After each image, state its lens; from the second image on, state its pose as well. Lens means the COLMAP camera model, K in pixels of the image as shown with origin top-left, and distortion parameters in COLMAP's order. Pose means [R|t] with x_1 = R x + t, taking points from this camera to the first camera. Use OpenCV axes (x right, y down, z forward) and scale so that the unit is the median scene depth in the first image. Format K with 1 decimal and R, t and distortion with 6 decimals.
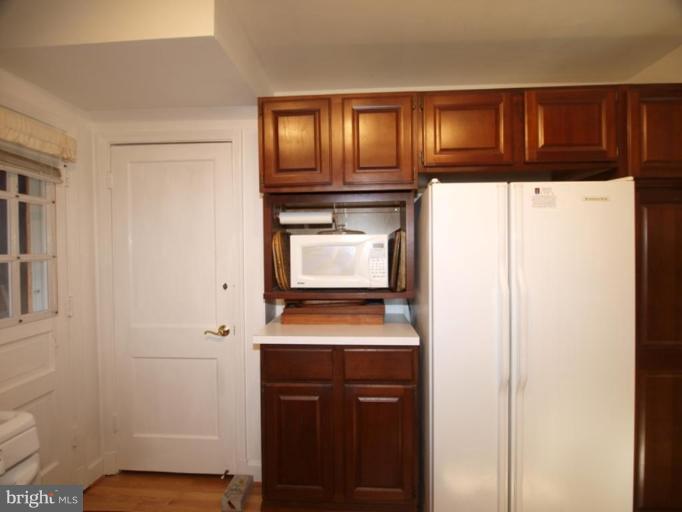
lens RADIAL K [[355.2, 0, 341.0], [0, 355.2, 256.0], [0, 0, 1]] dist [-0.018552, -0.001239]
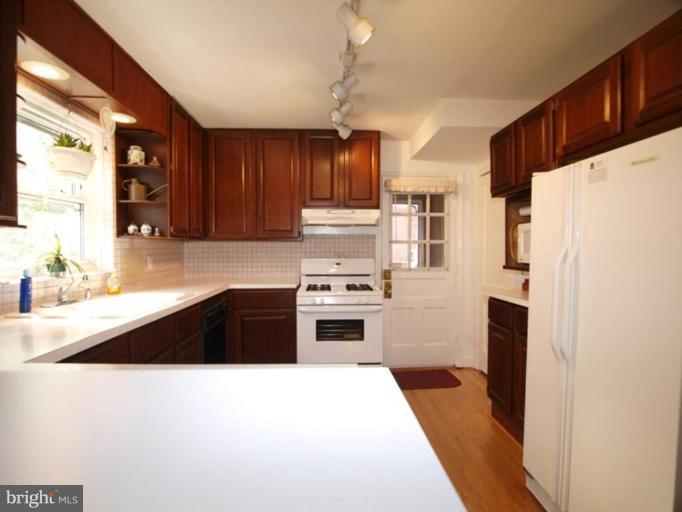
lens RADIAL K [[355.2, 0, 341.0], [0, 355.2, 256.0], [0, 0, 1]] dist [-0.018552, -0.001239]
pose [[0.100840, 0.033709, -0.994331, 1.444801], [-0.031048, 0.999046, 0.030720, 0.052145], [0.994418, 0.027774, 0.101790, 0.226950]]
